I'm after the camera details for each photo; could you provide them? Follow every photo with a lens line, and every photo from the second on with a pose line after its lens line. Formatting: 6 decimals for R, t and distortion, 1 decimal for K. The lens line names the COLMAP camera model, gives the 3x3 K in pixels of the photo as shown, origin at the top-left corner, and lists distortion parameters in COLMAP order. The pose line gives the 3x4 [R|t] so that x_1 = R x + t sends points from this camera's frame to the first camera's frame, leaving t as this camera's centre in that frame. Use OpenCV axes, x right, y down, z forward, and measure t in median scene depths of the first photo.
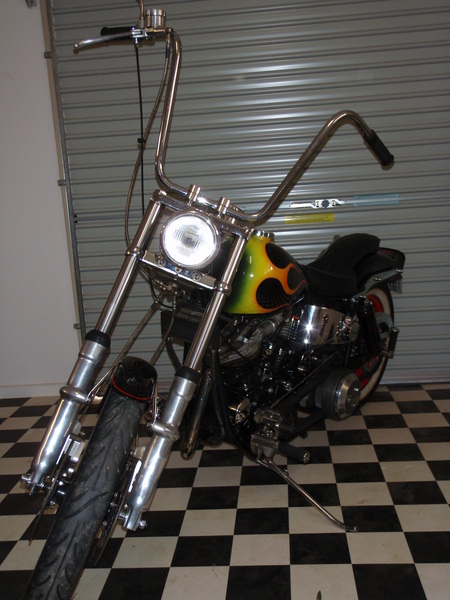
lens RADIAL K [[681.7, 0, 225.0], [0, 681.7, 300.0], [0, 0, 1]] dist [0.024067, 0.018337]
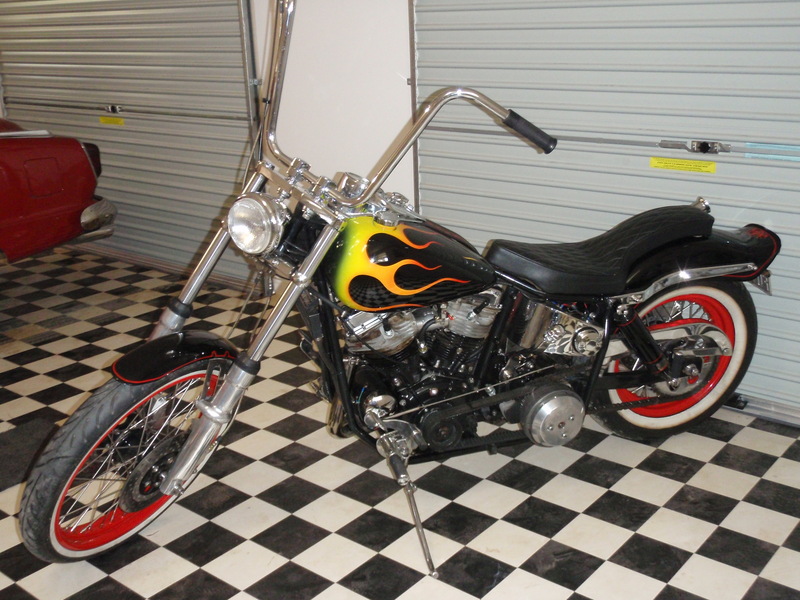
lens RADIAL K [[908.9, 0, 400.0], [0, 908.9, 300.0], [0, 0, 1]] dist [0.024067, 0.018337]
pose [[0.811100, 0.205236, -0.547717, 0.692303], [-0.111873, 0.973565, 0.199136, -0.220093], [0.574109, -0.100245, 0.812619, 0.075559]]
